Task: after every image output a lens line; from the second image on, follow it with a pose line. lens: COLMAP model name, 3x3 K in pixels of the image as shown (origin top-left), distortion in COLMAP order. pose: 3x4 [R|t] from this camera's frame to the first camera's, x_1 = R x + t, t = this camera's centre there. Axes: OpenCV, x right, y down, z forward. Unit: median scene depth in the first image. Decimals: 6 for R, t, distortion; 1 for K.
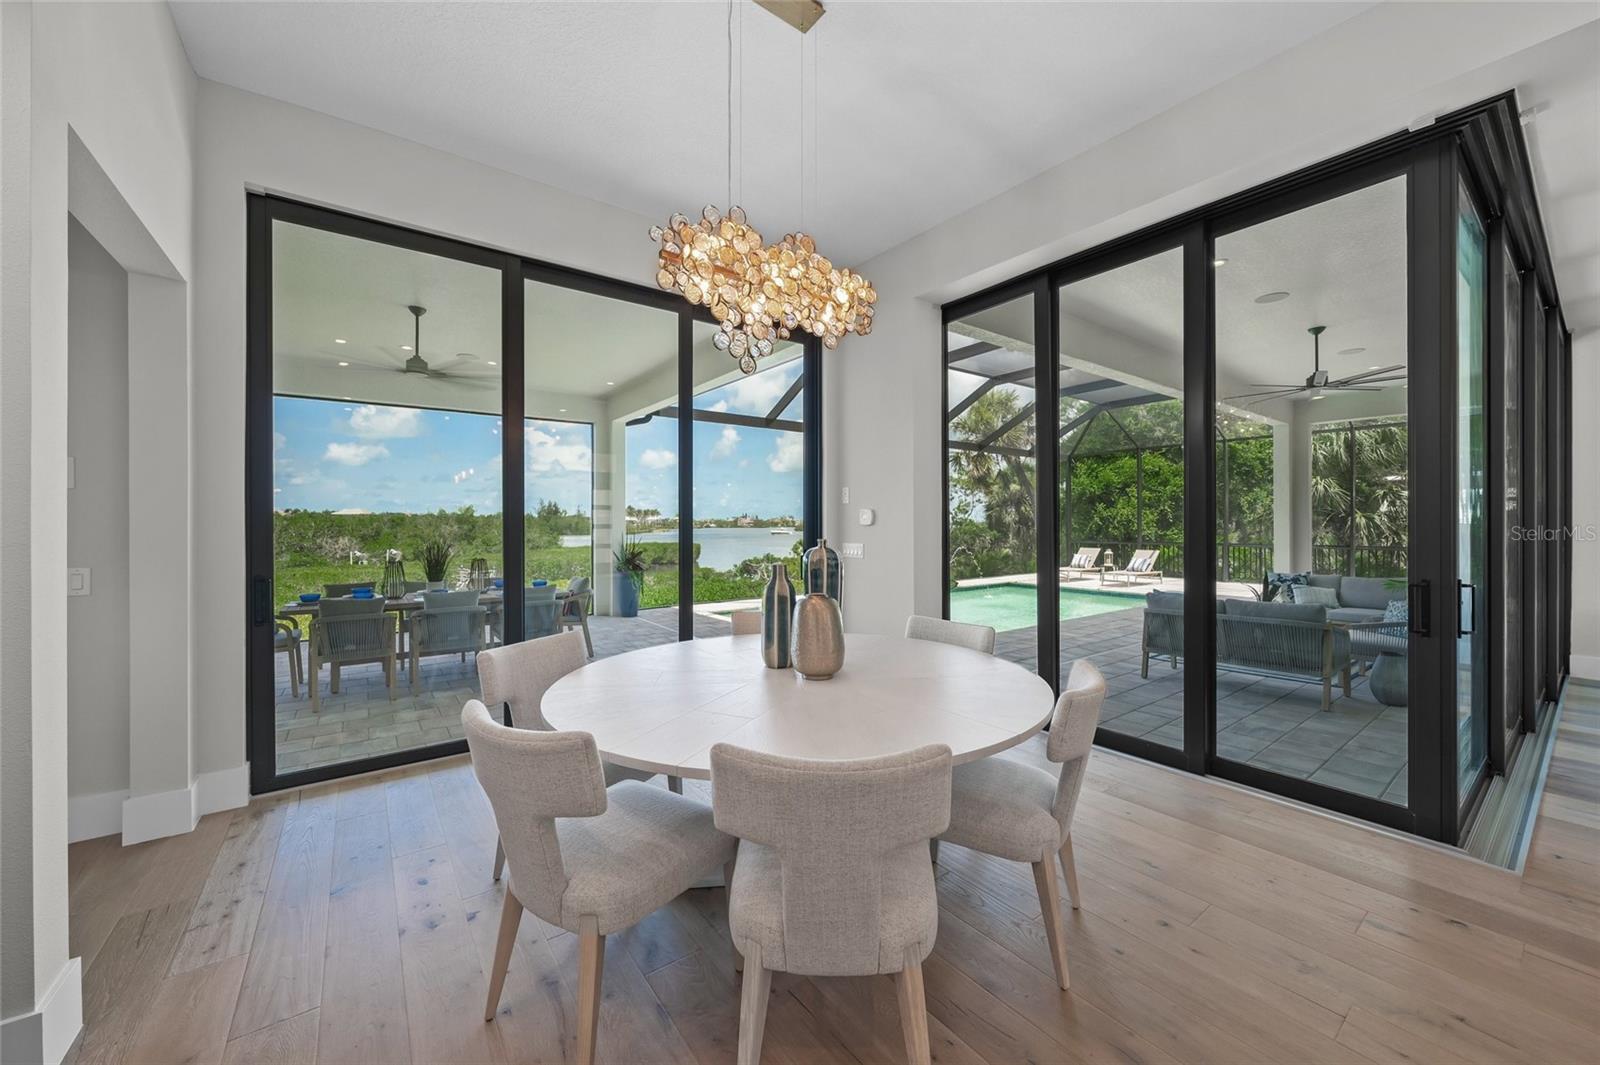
lens RADIAL K [[593.5, 0, 799.8], [0, 593.5, 530.8], [0, 0, 1]] dist [0.000017, 0.000001]
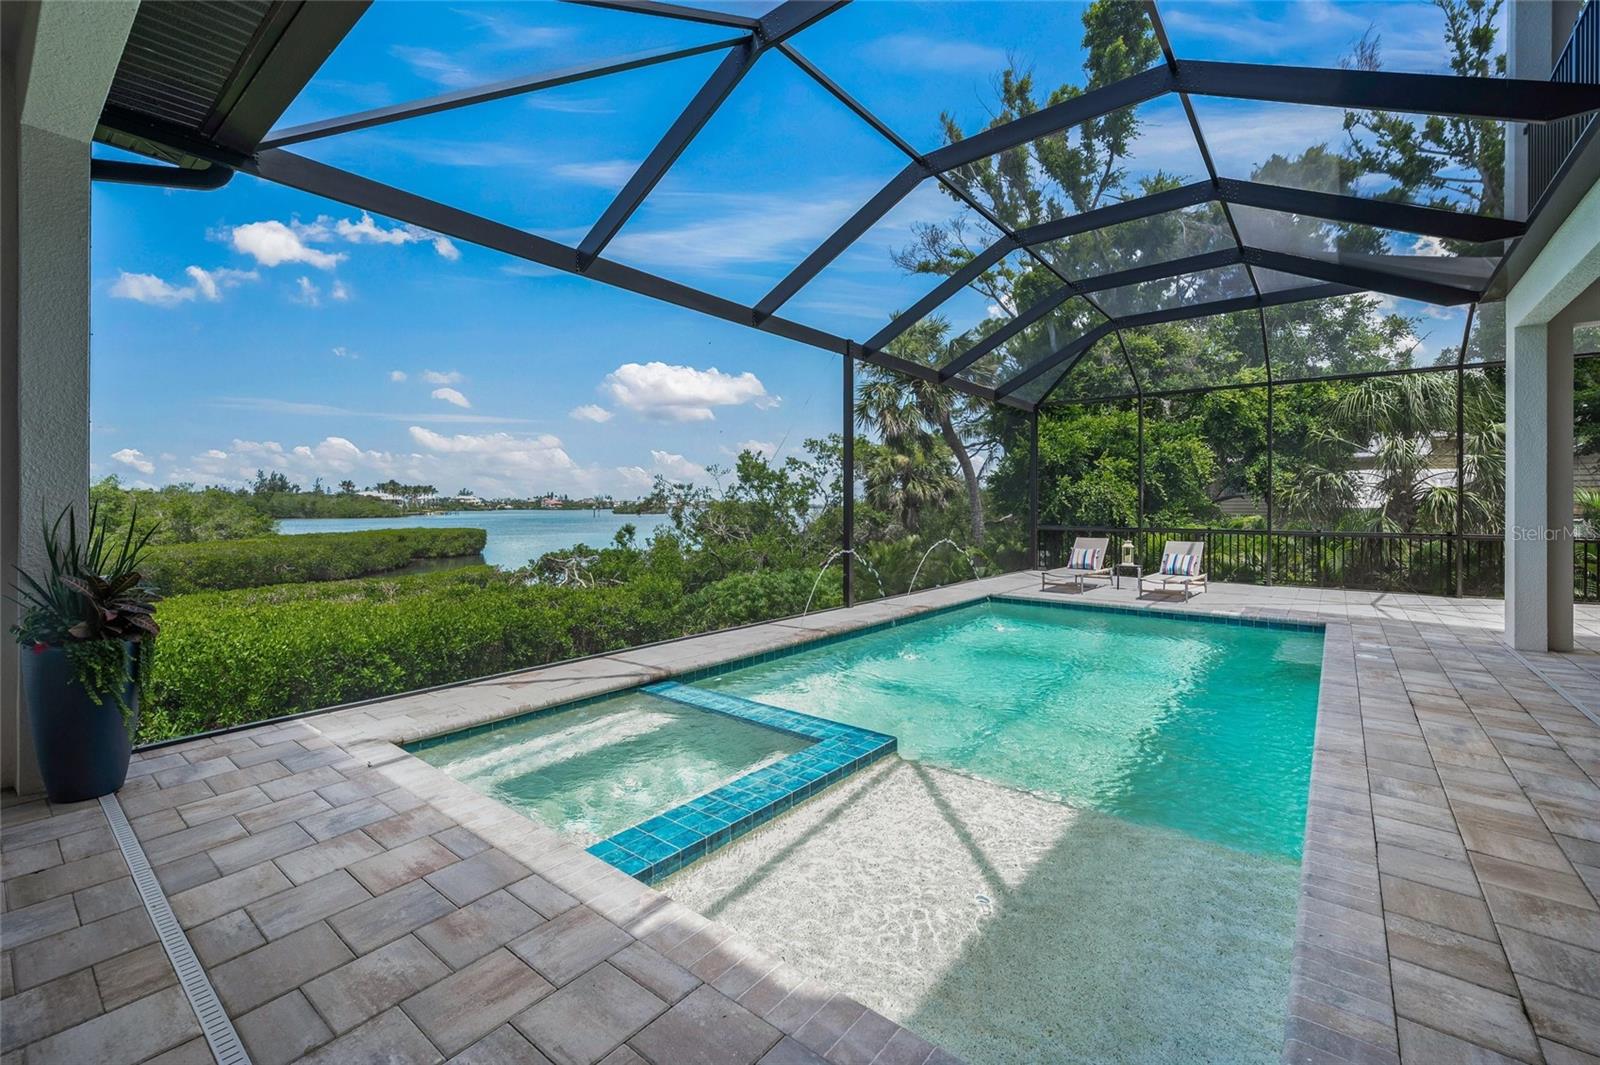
lens RADIAL K [[673.3, 0, 796.6], [0, 673.3, 518.6], [0, 0, 1]] dist [-0.002446, -0.000063]
pose [[0.966902, 0.003088, 0.255130, -0.008287], [-0.004681, 0.999973, 0.005636, 0.002000], [-0.255106, -0.006643, 0.966890, 0.146799]]
